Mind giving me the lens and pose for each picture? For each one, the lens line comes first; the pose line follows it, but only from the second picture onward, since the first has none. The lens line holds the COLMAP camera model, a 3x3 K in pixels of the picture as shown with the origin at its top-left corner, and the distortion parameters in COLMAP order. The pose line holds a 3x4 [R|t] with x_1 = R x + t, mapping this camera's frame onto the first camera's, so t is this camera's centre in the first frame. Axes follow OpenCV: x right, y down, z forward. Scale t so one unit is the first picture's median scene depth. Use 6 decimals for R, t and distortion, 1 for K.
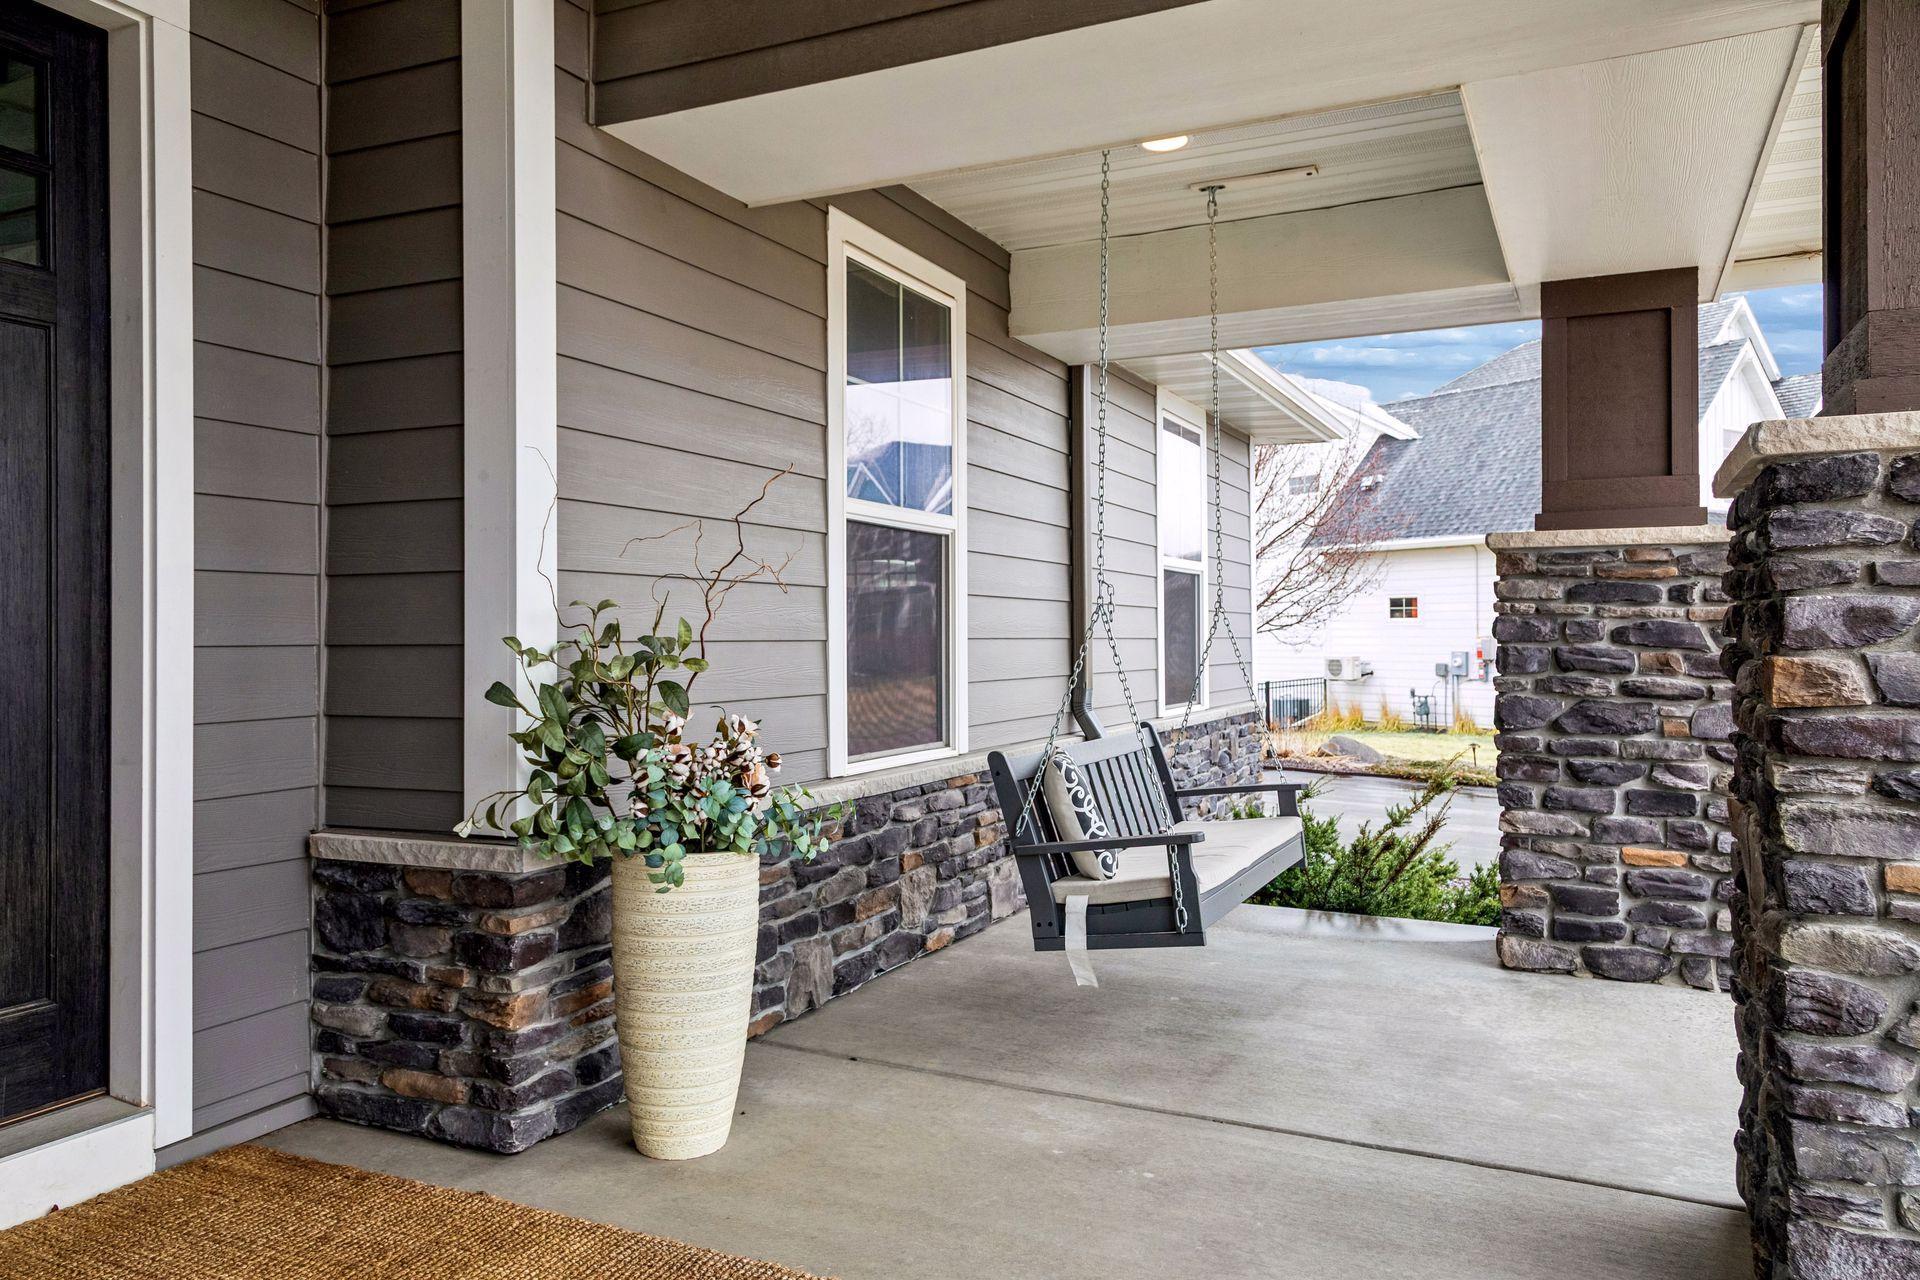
lens RADIAL K [[1363.4, 0, 961.2], [0, 1363.4, 610.3], [0, 0, 1]] dist [0.032680, -0.006366]
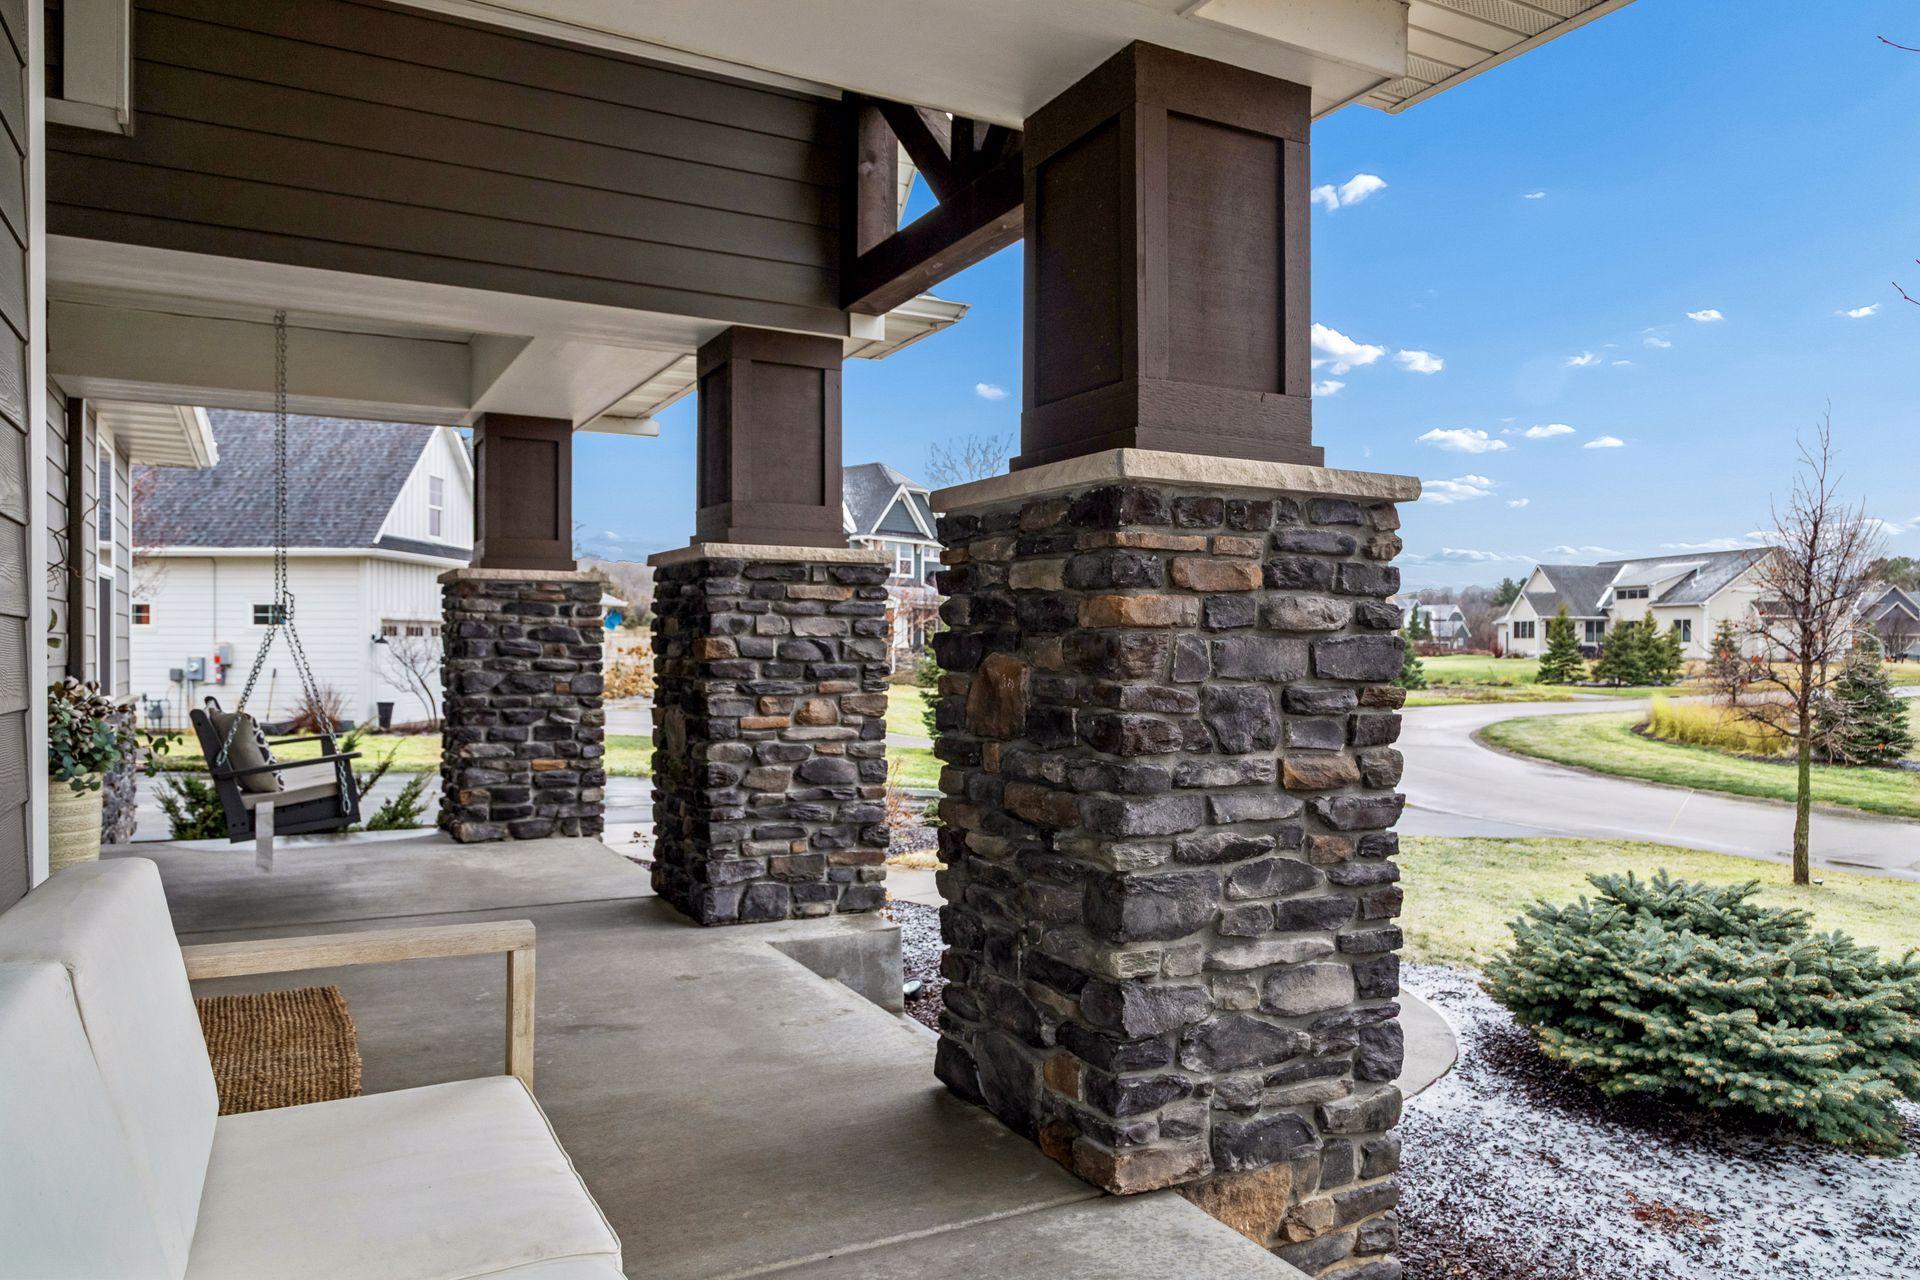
lens RADIAL K [[1363.4, 0, 961.2], [0, 1363.4, 610.3], [0, 0, 1]] dist [0.032680, -0.006366]
pose [[0.592476, 0.028444, 0.805086, -0.561569], [-0.020908, 0.999583, -0.019929, 0.011454], [-0.805317, -0.005025, 0.592823, -0.413679]]
